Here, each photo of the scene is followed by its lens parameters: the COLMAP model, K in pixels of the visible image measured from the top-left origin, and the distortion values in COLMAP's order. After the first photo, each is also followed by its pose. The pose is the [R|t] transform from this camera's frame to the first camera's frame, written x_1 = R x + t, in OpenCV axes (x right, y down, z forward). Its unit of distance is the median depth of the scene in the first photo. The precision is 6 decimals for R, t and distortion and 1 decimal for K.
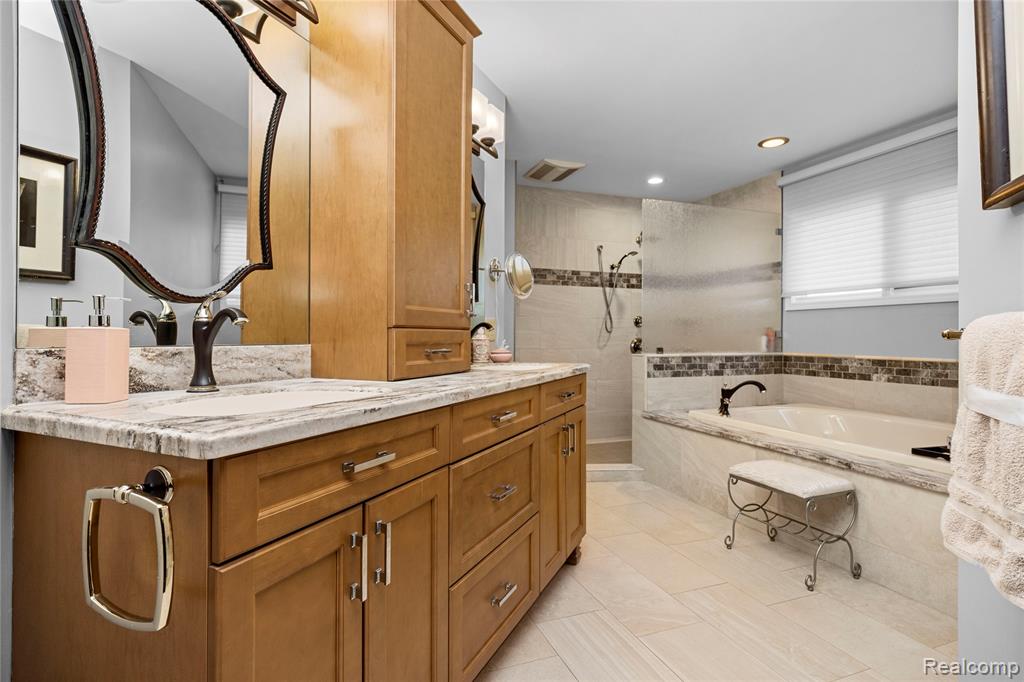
lens RADIAL K [[500.9, 0, 507.8], [0, 500.9, 334.2], [0, 0, 1]] dist [0.002861, -0.000303]
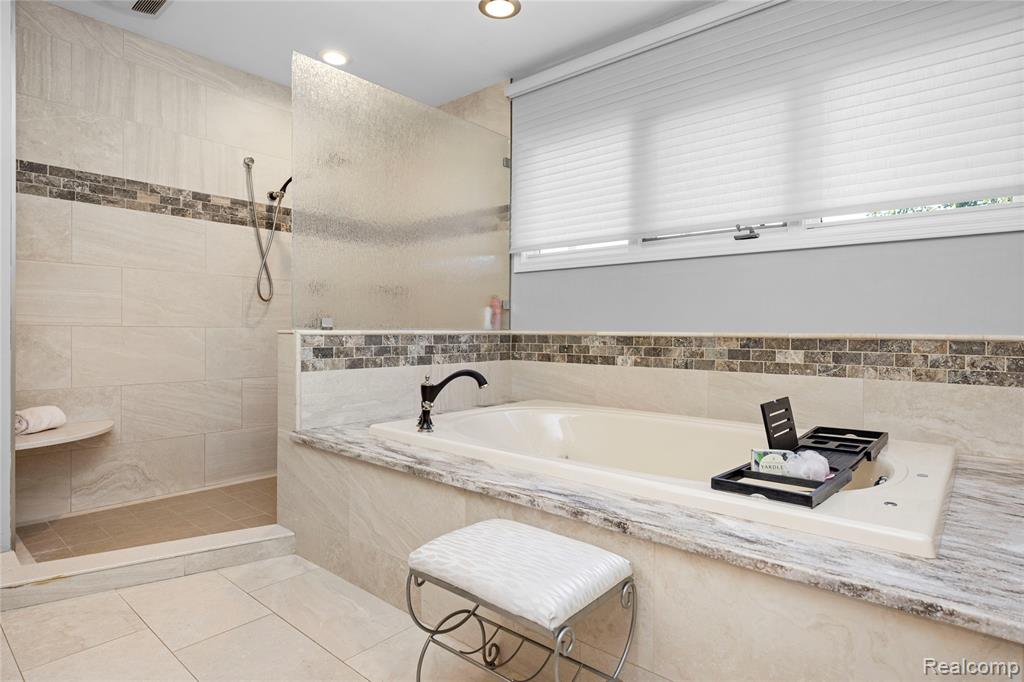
lens RADIAL K [[553.1, 0, 509.6], [0, 553.1, 333.9], [0, 0, 1]] dist [0.002687, 0.000954]
pose [[0.877897, -0.000771, 0.478850, 0.176542], [-0.005918, 0.999905, 0.012460, 0.033696], [-0.478814, -0.013773, 0.877808, 0.321832]]
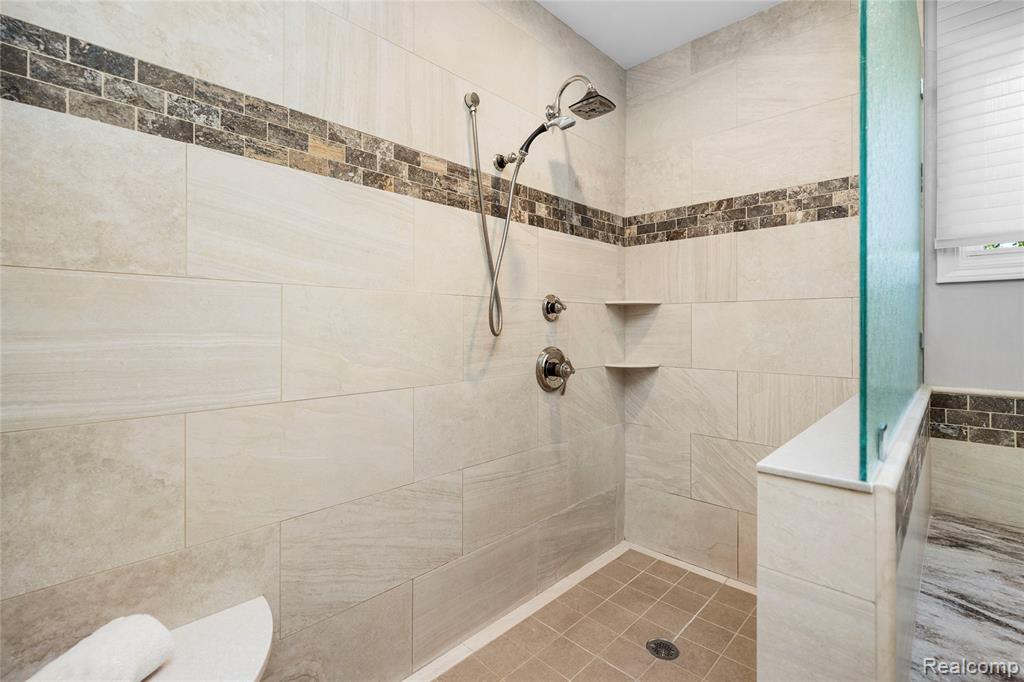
lens RADIAL K [[461.8, 0, 507.9], [0, 461.8, 325.8], [0, 0, 1]] dist [0.001482, -0.000069]
pose [[0.904371, -0.002512, 0.426740, 0.082501], [0.002179, 0.999997, 0.001268, -0.014480], [-0.426742, -0.000217, 0.904373, 0.869787]]
